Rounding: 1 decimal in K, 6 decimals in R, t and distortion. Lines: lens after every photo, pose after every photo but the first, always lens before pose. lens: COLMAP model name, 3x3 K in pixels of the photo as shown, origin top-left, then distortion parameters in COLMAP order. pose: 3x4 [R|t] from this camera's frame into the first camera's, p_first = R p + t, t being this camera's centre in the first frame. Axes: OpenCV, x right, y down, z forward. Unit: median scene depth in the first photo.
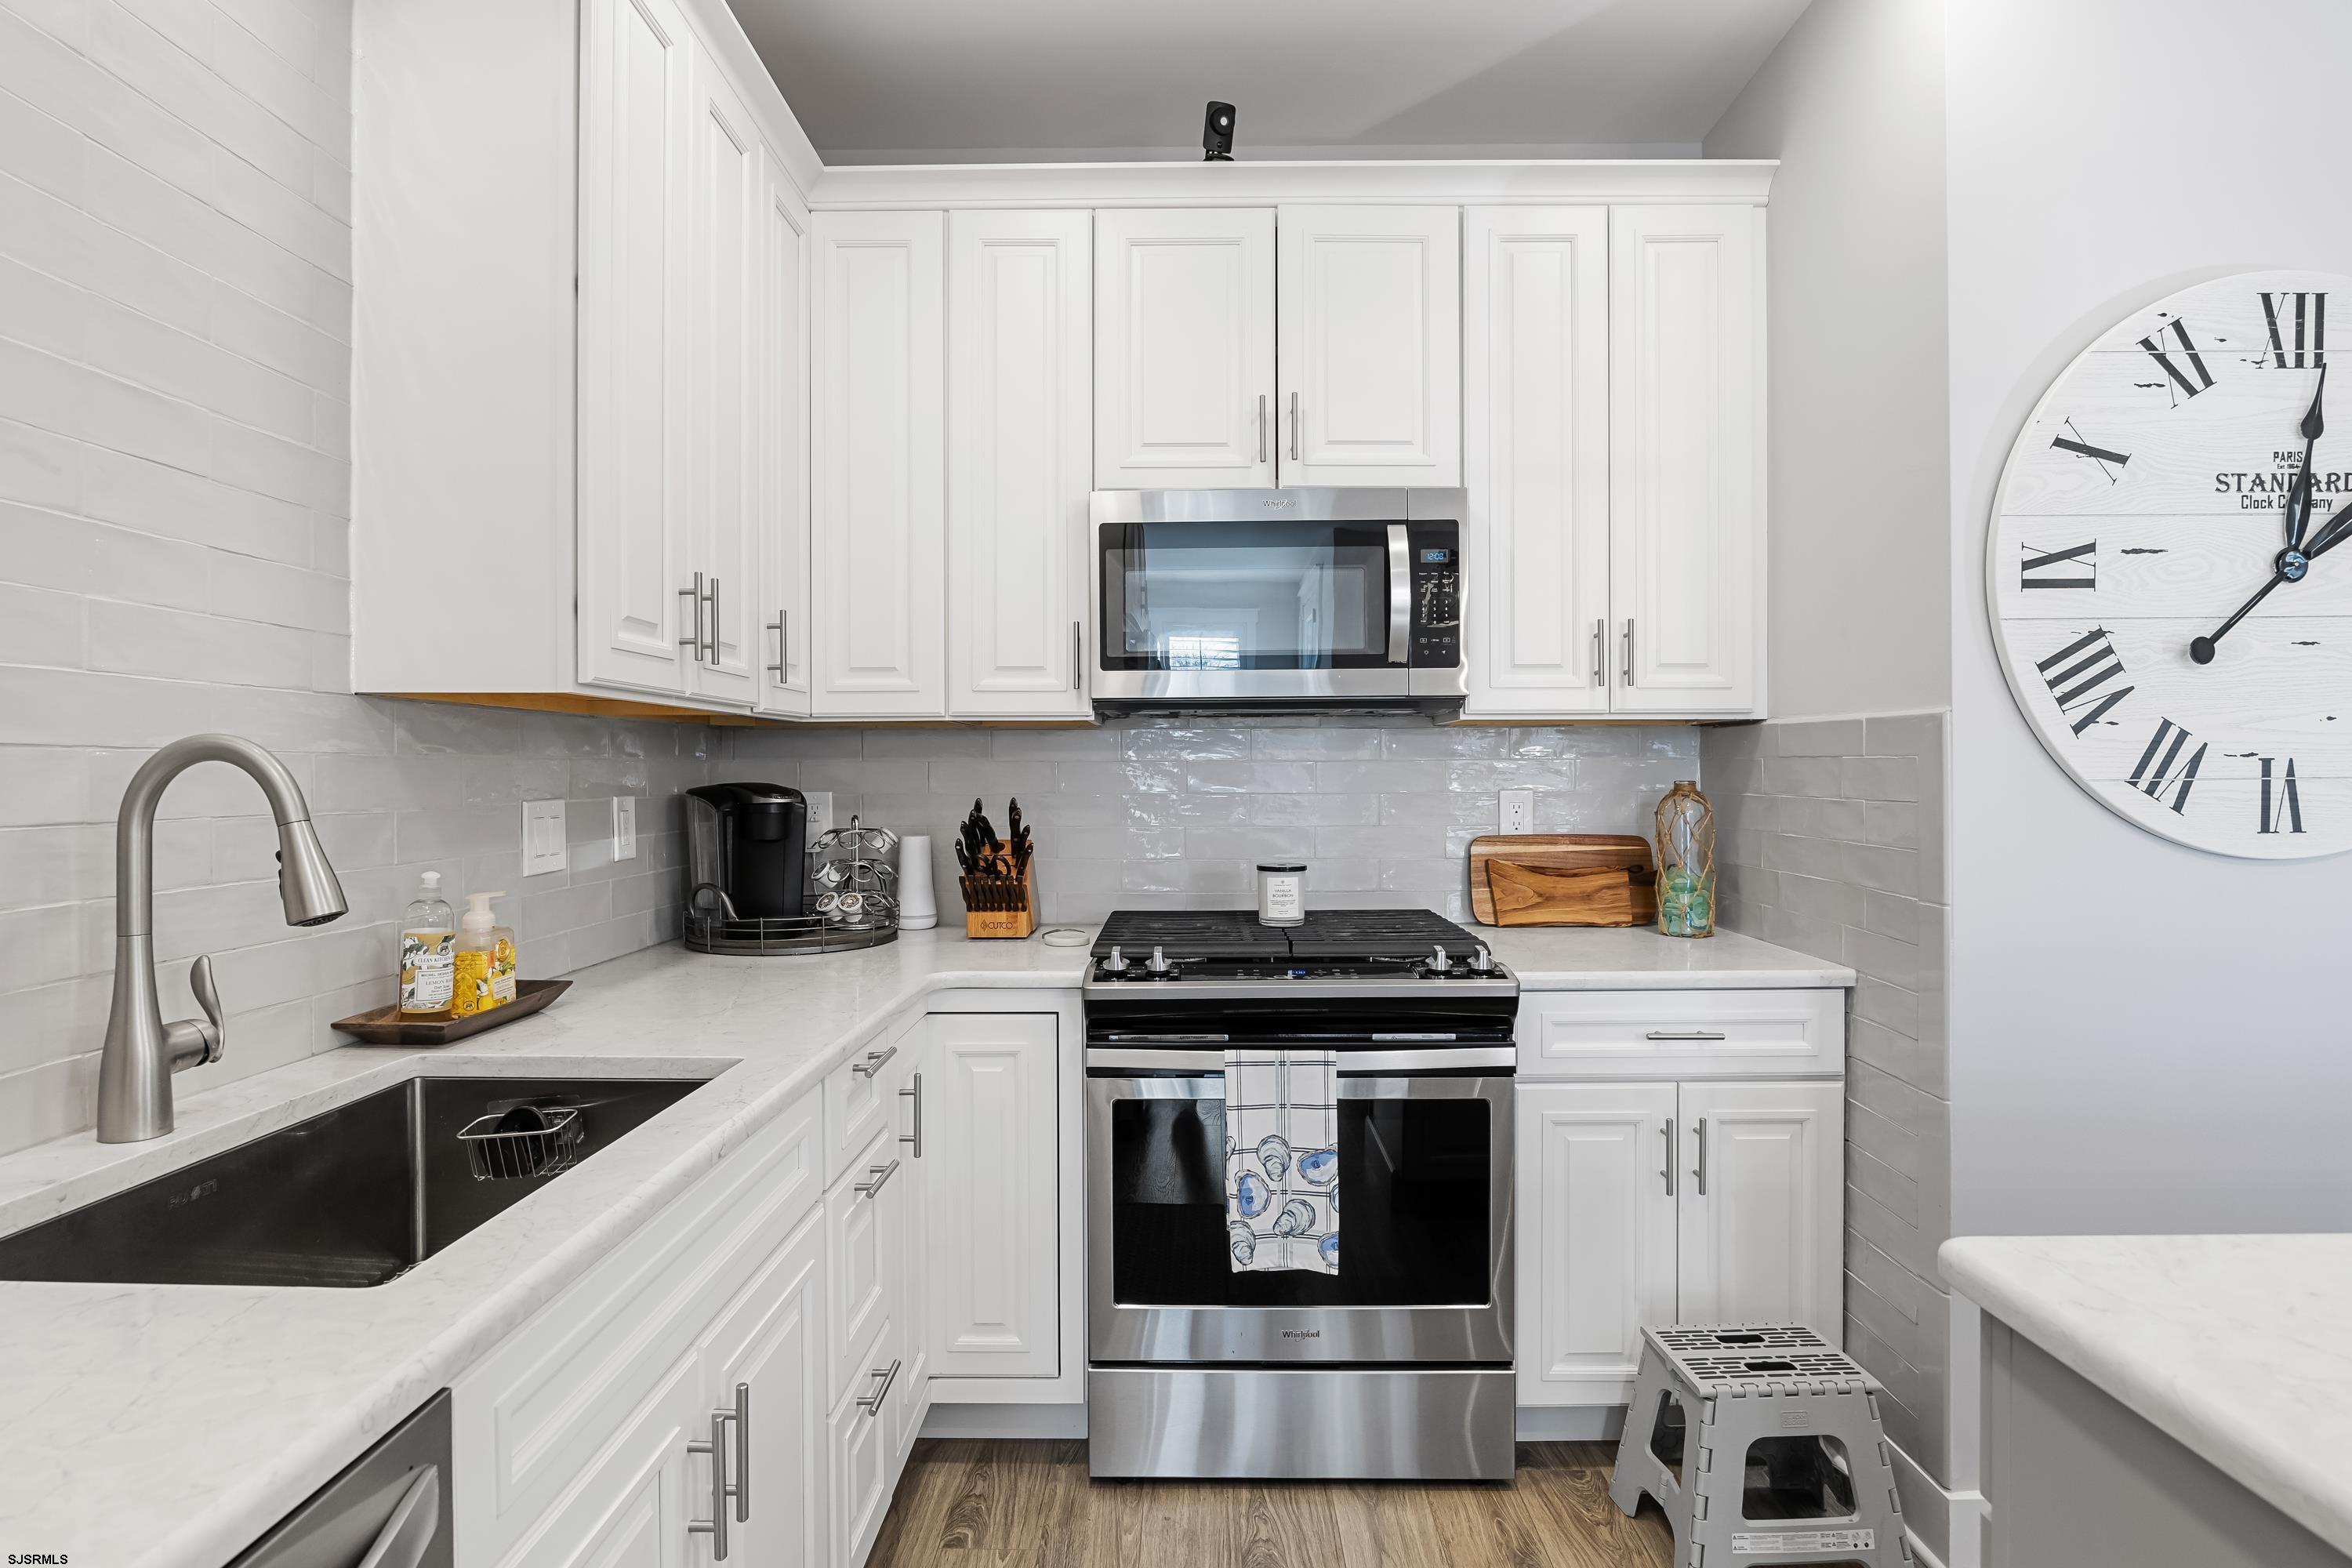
lens RADIAL K [[1154.3, 0, 1179.9], [0, 1154.3, 794.4], [0, 0, 1]] dist [-0.016694, 0.000993]
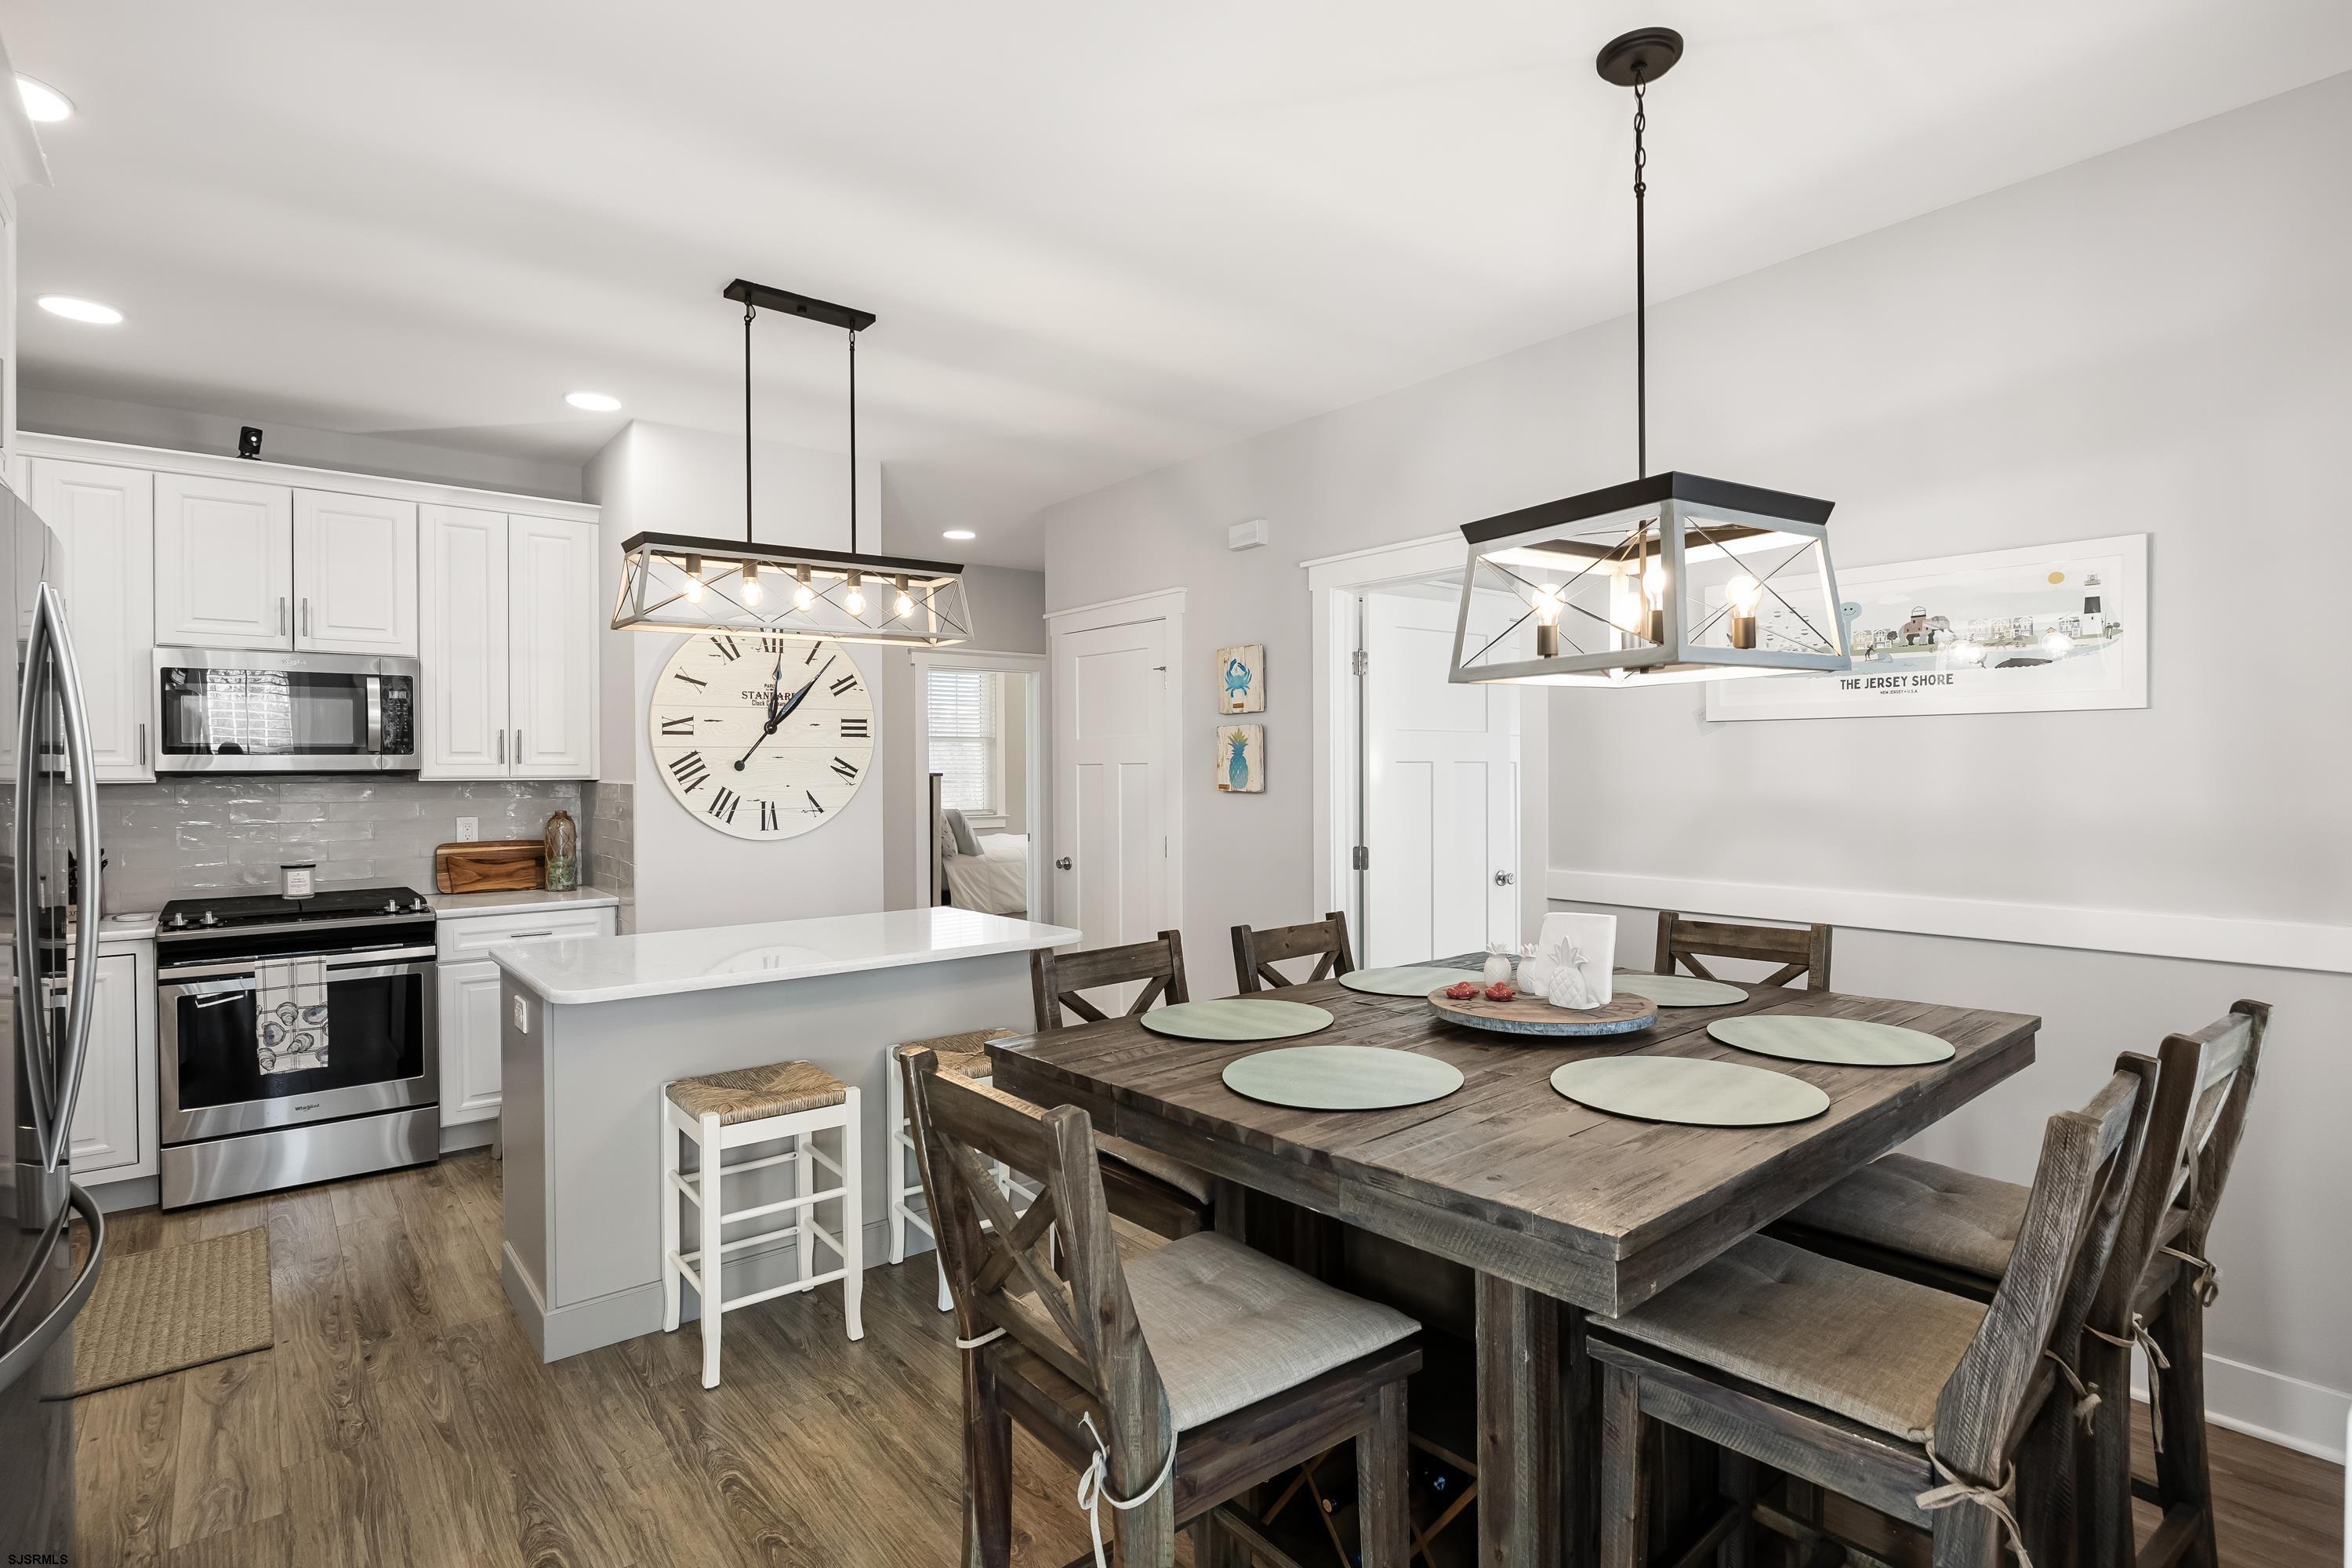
lens RADIAL K [[1151.7, 0, 1183.7], [0, 1151.7, 780.8], [0, 0, 1]] dist [-0.009842, -0.000441]
pose [[0.764512, -0.005948, 0.644582, -0.003766], [0.015891, 0.999827, -0.009621, -0.032764], [-0.644413, 0.017598, 0.764475, -1.391211]]
